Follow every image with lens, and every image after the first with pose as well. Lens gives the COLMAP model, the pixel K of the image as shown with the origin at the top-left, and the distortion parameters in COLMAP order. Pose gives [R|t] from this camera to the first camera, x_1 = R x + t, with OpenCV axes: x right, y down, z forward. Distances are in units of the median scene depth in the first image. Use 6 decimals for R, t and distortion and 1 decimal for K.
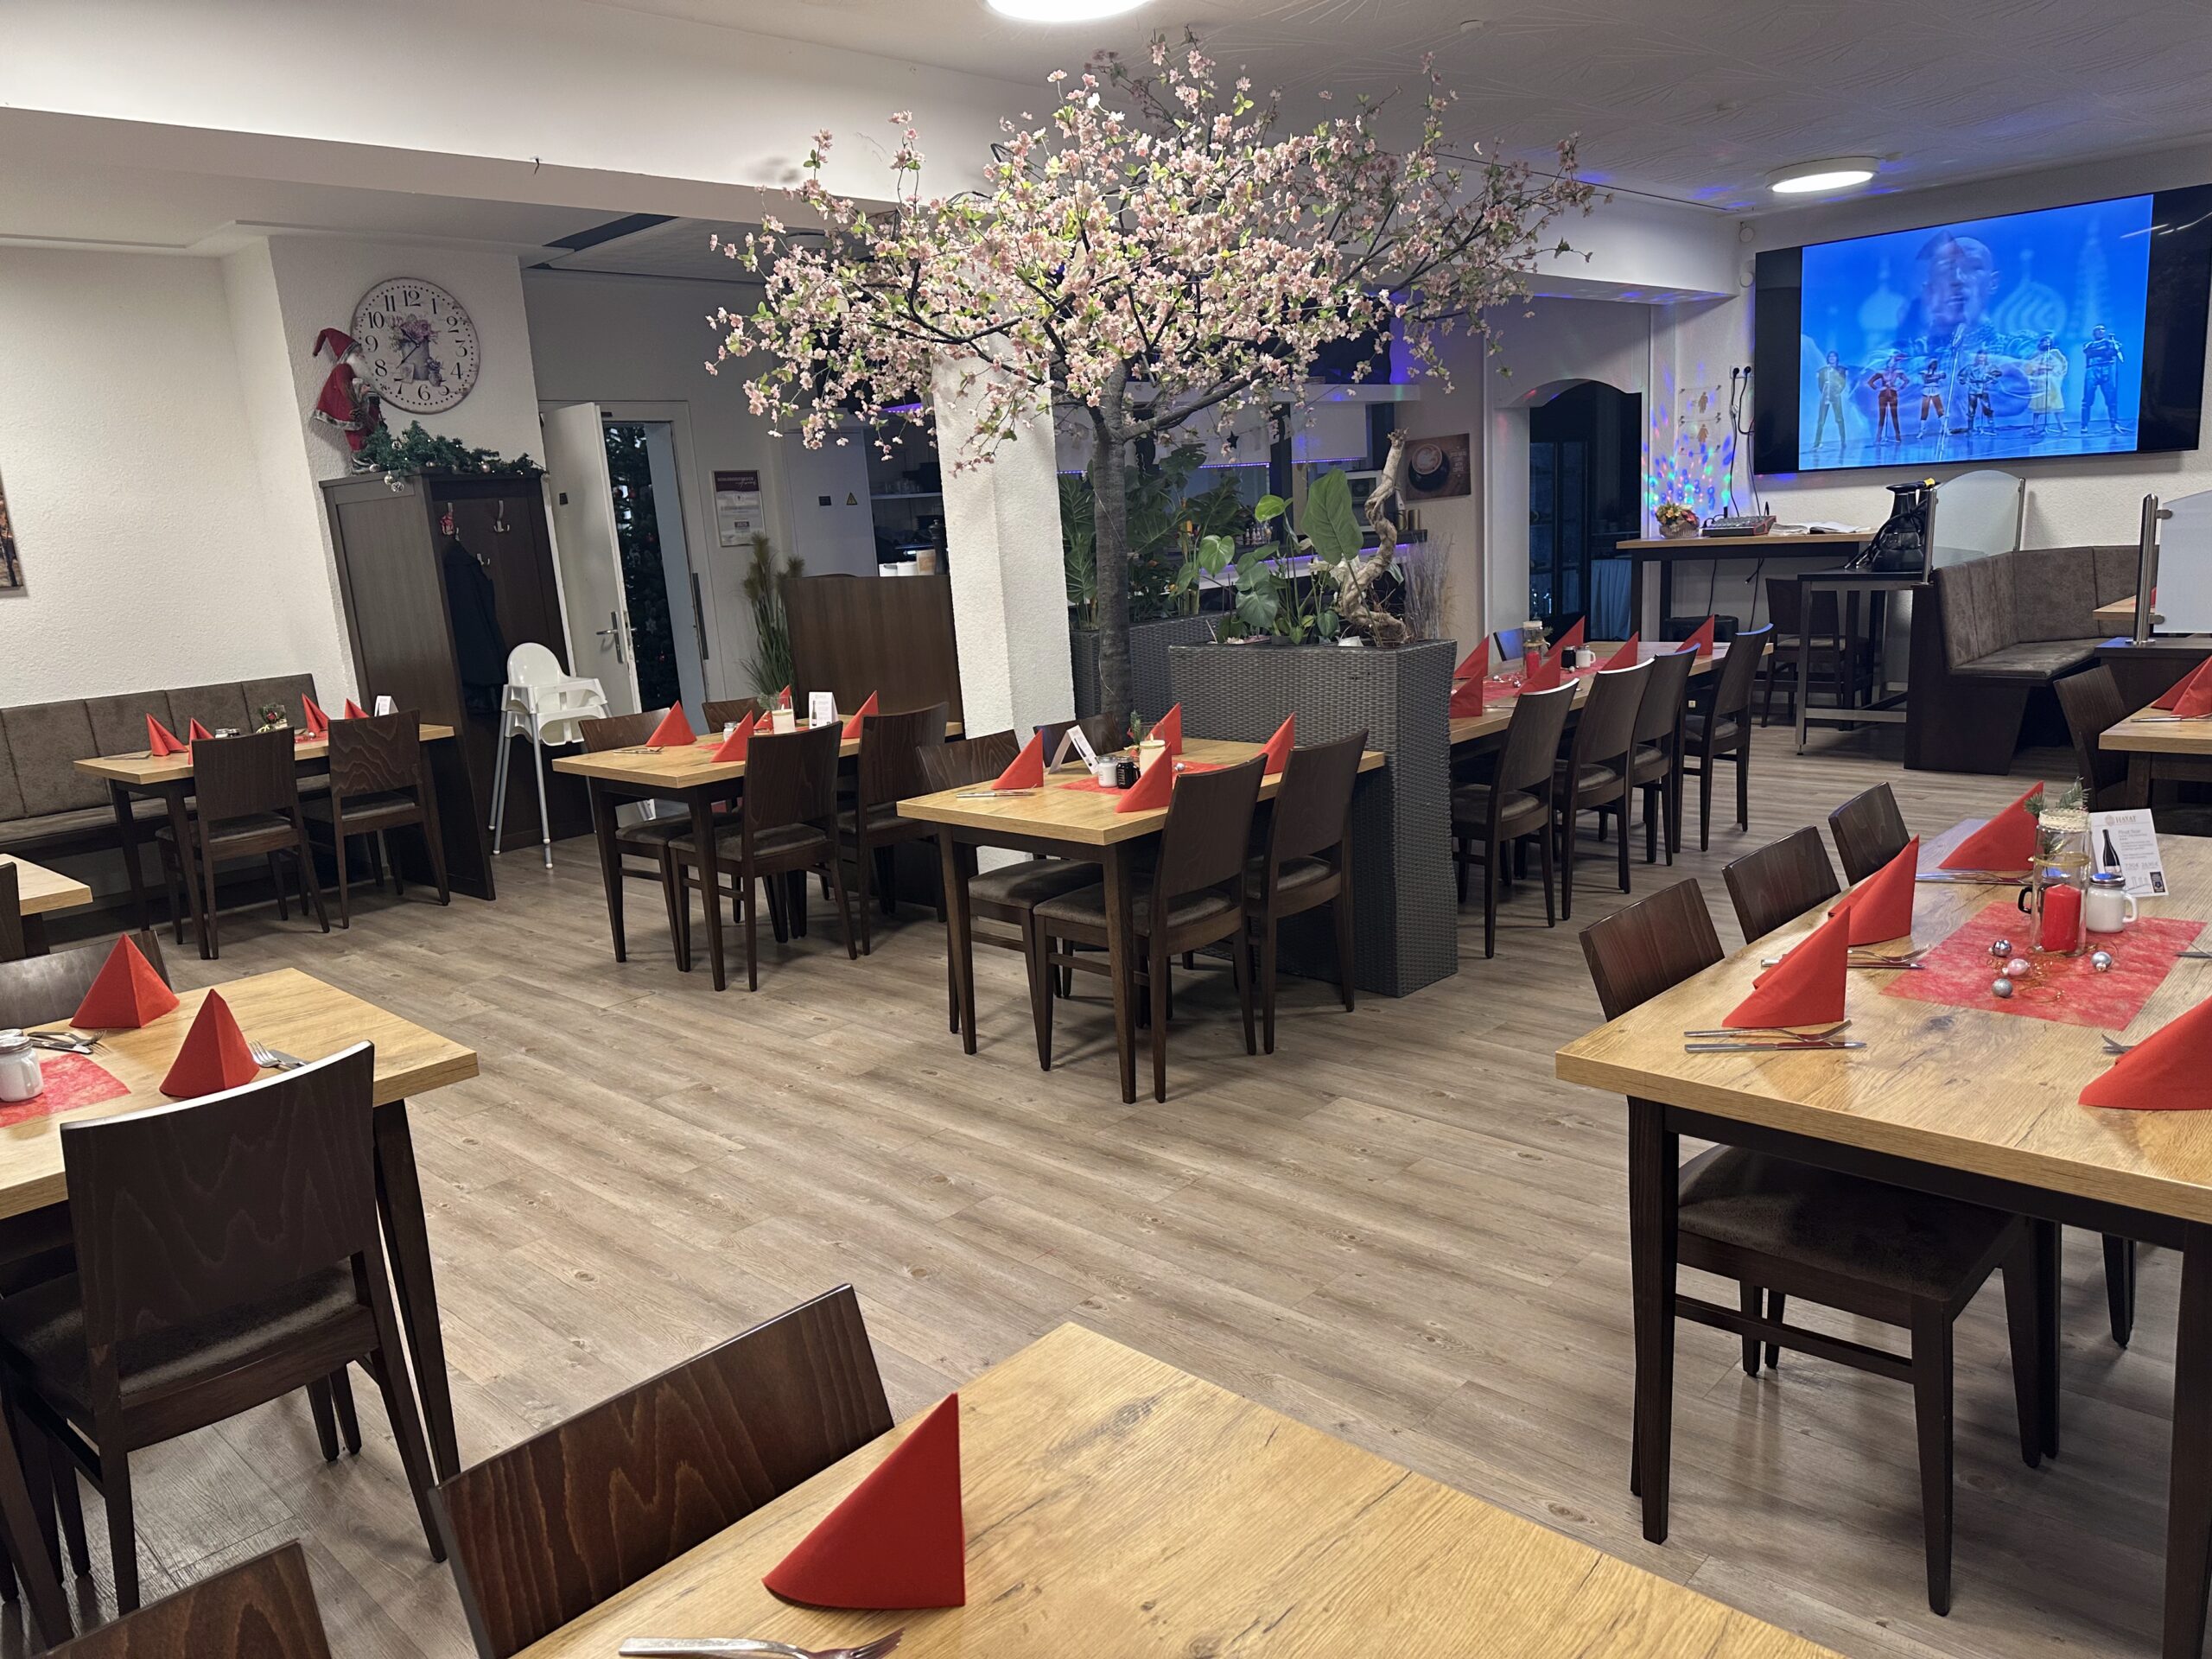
lens RADIAL K [[1546.8, 0, 1114.1], [0, 1546.8, 848.5], [0, 0, 1]] dist [0.073580, -0.087218]
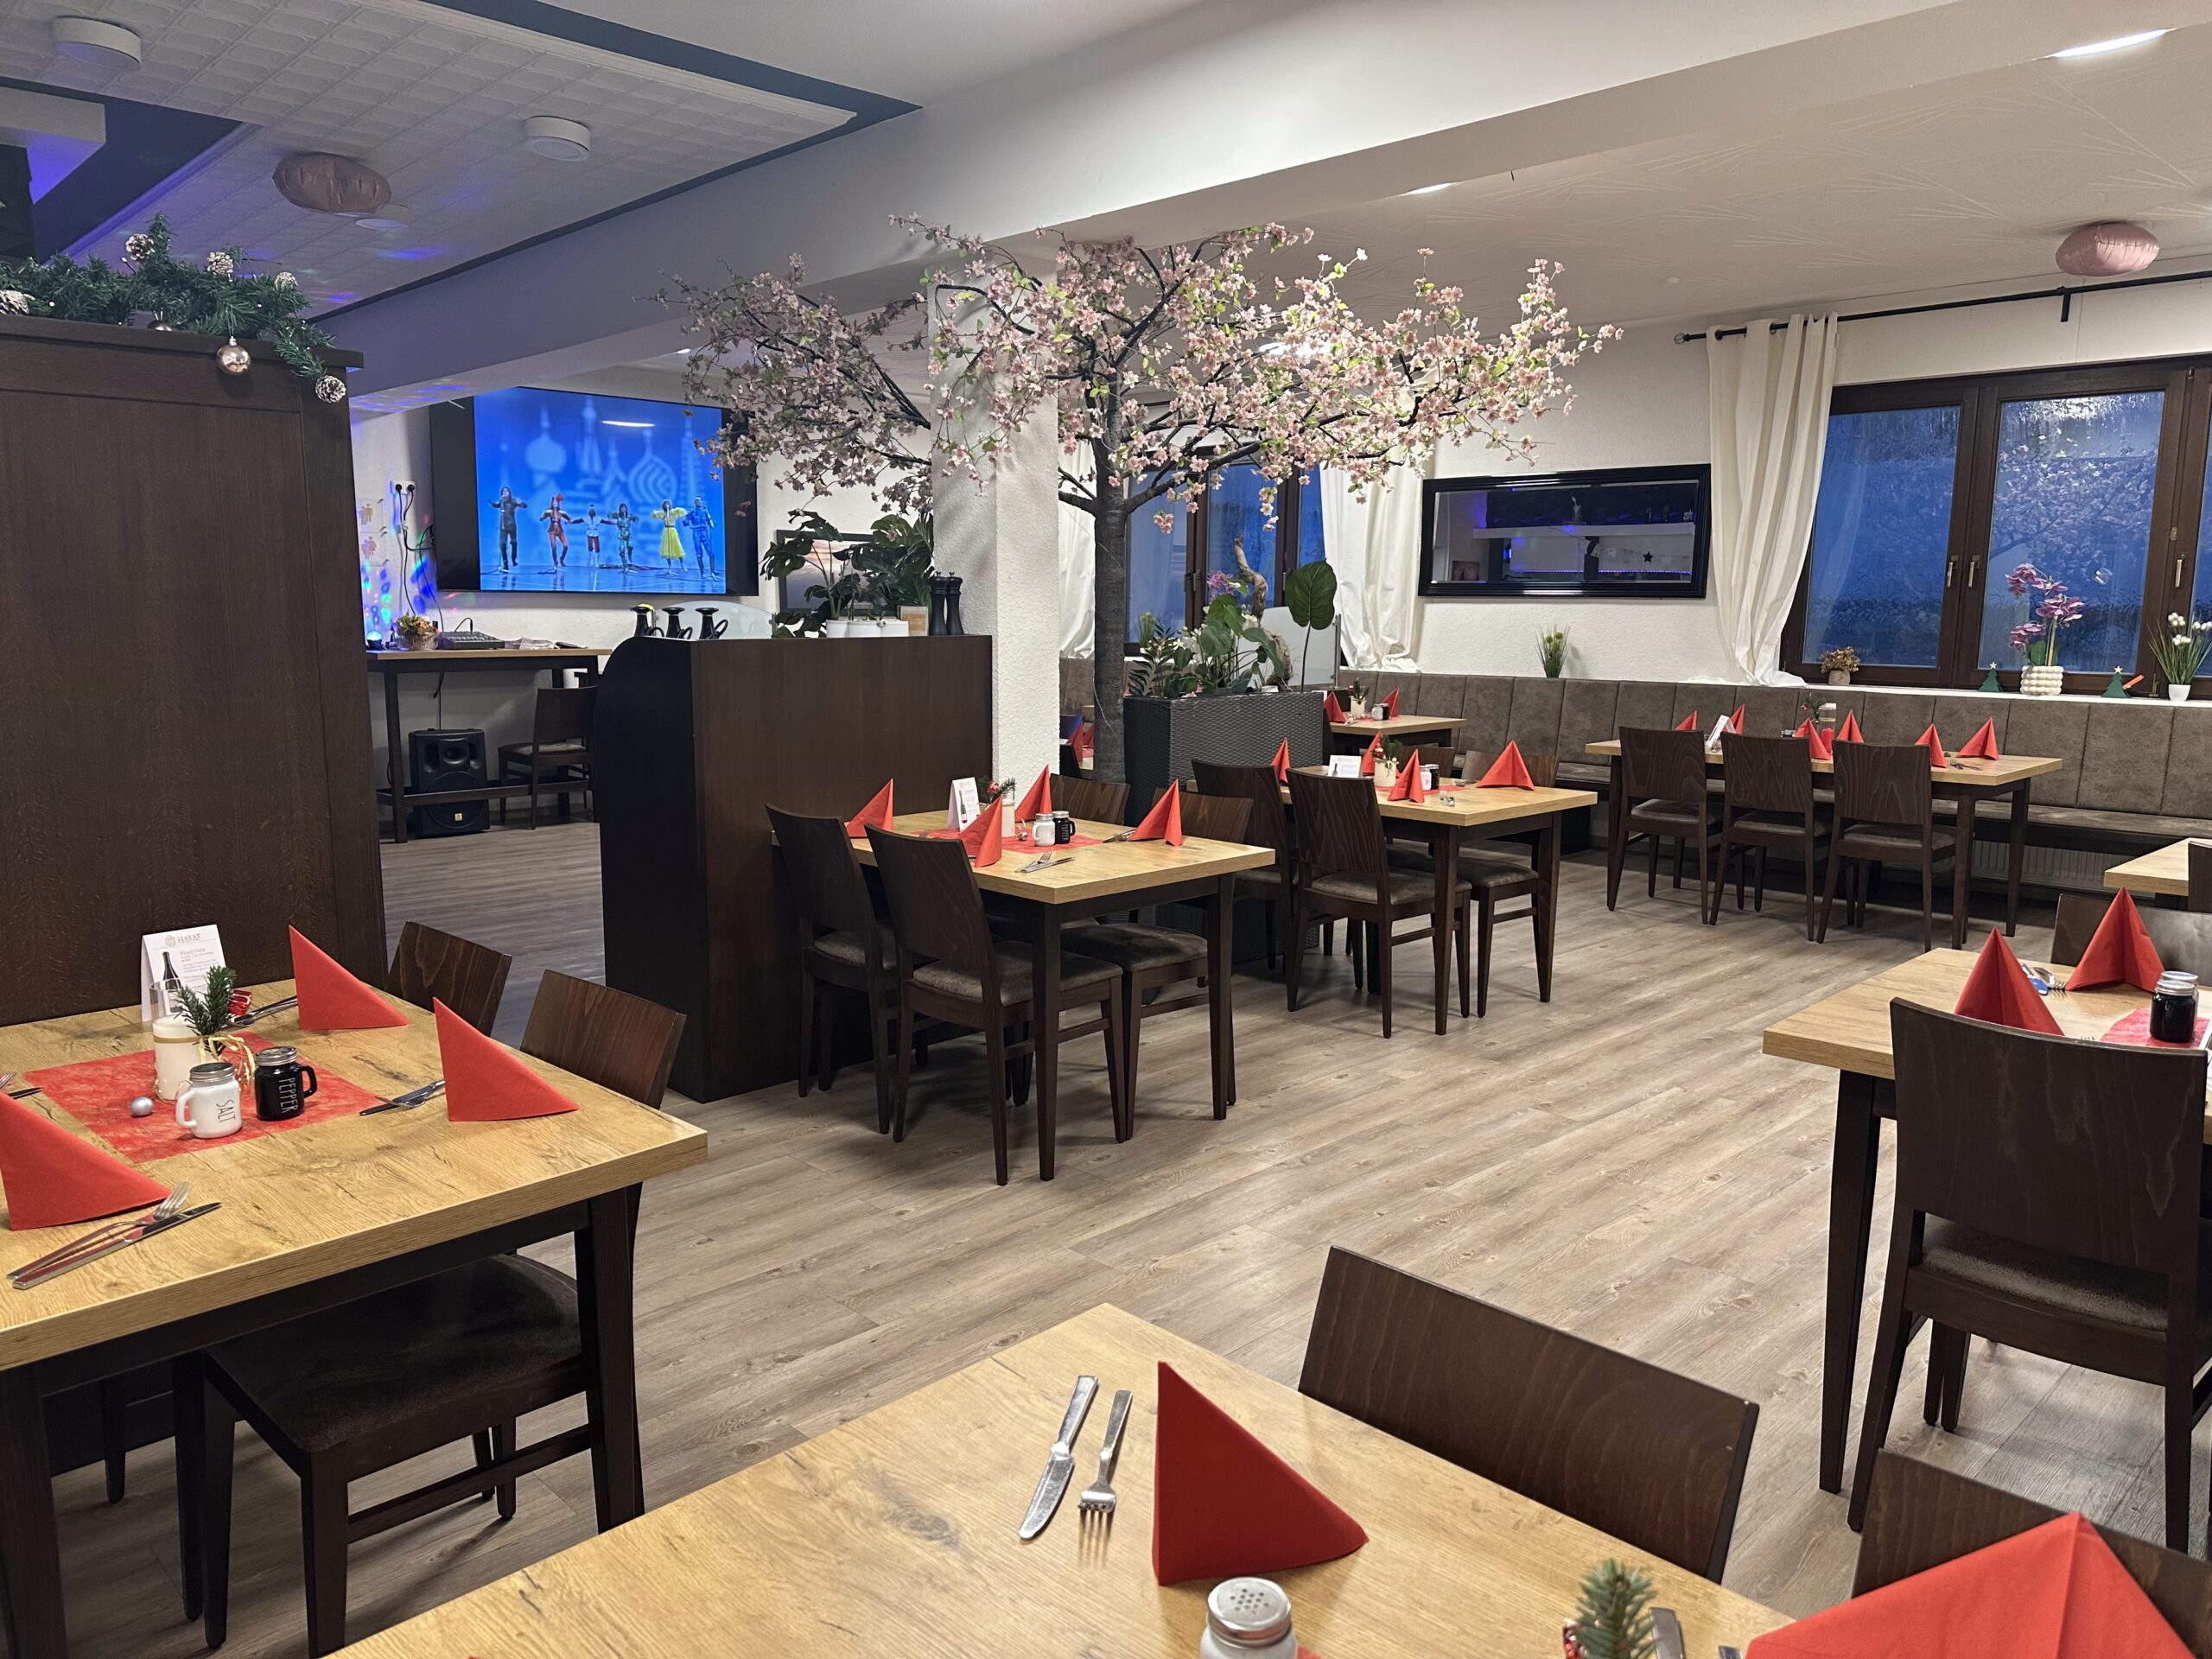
lens RADIAL K [[1546.8, 0, 1099.4], [0, 1546.8, 839.4], [0, 0, 1]] dist [0.073580, -0.087218]
pose [[0.047361, -0.092161, 0.994617, -1.132343], [0.210299, 0.974336, 0.080268, -0.140938], [-0.976489, 0.205366, 0.065527, 1.050058]]
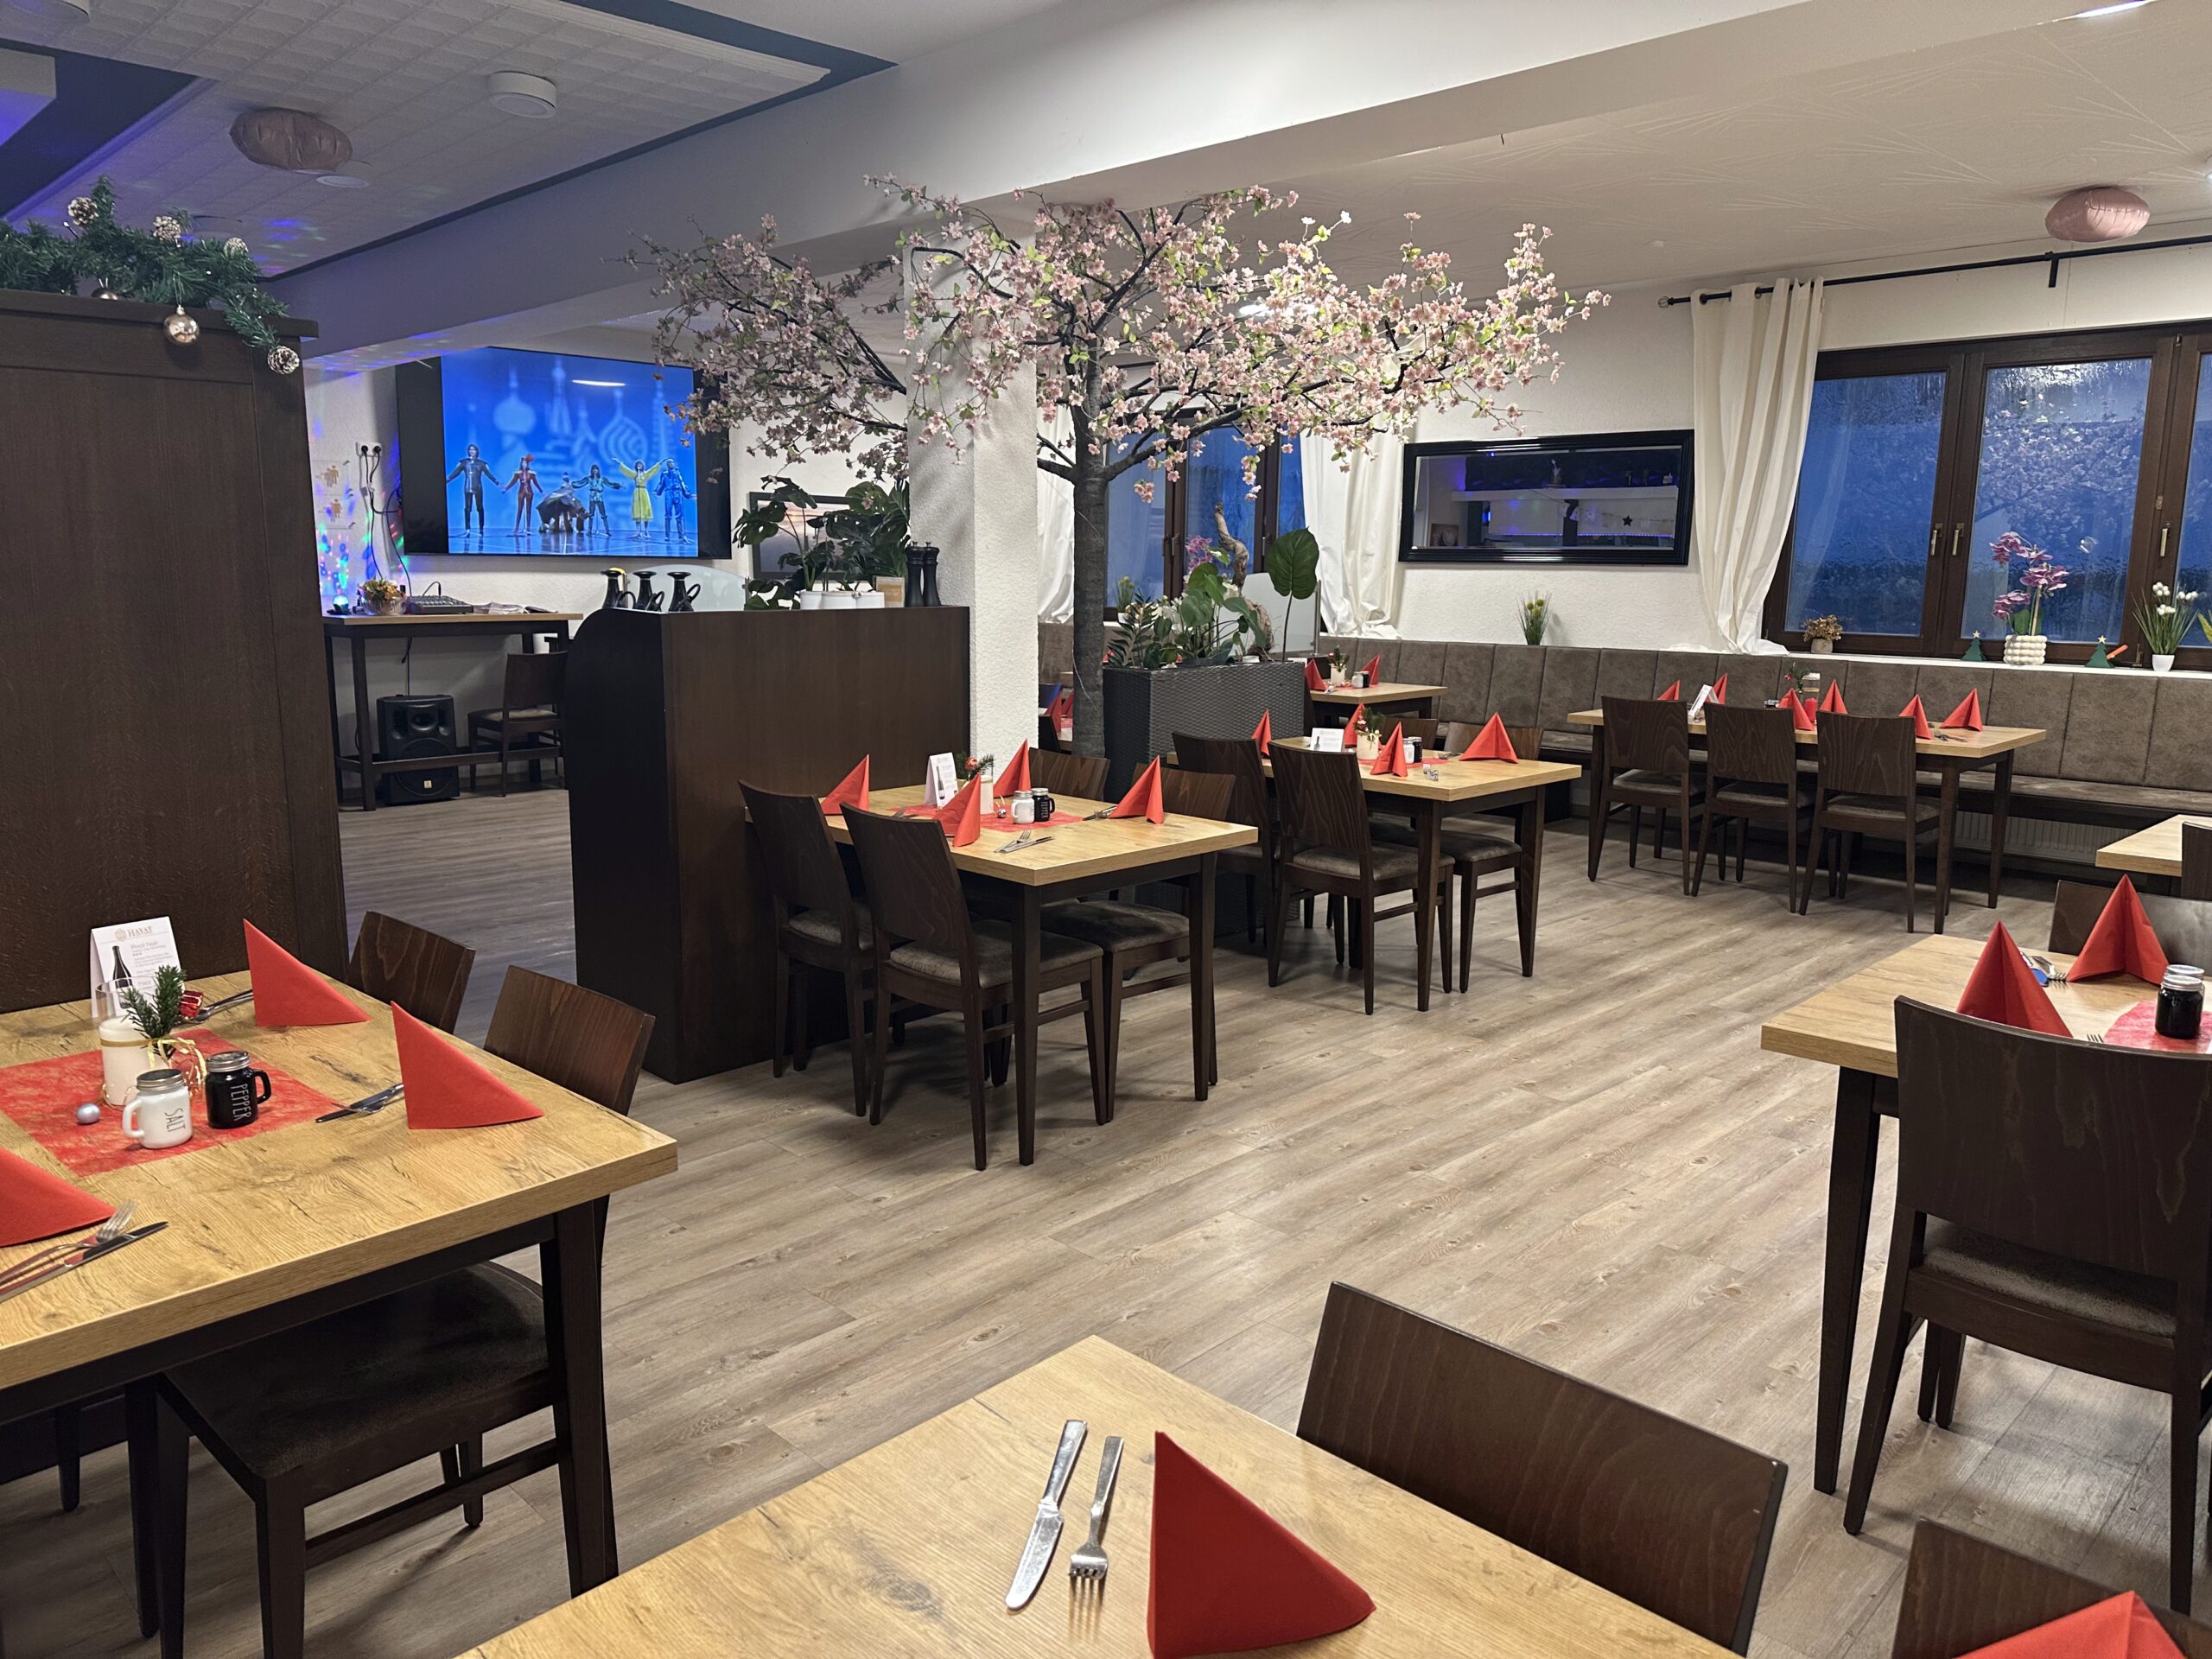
lens RADIAL K [[1546.8, 0, 1091.3], [0, 1546.8, 824.6], [0, 0, 1]] dist [0.073580, -0.087218]
pose [[0.037086, -0.108397, 0.993416, -1.116747], [0.209001, 0.972956, 0.098362, -0.149646], [-0.977212, 0.203977, 0.058738, 1.051316]]
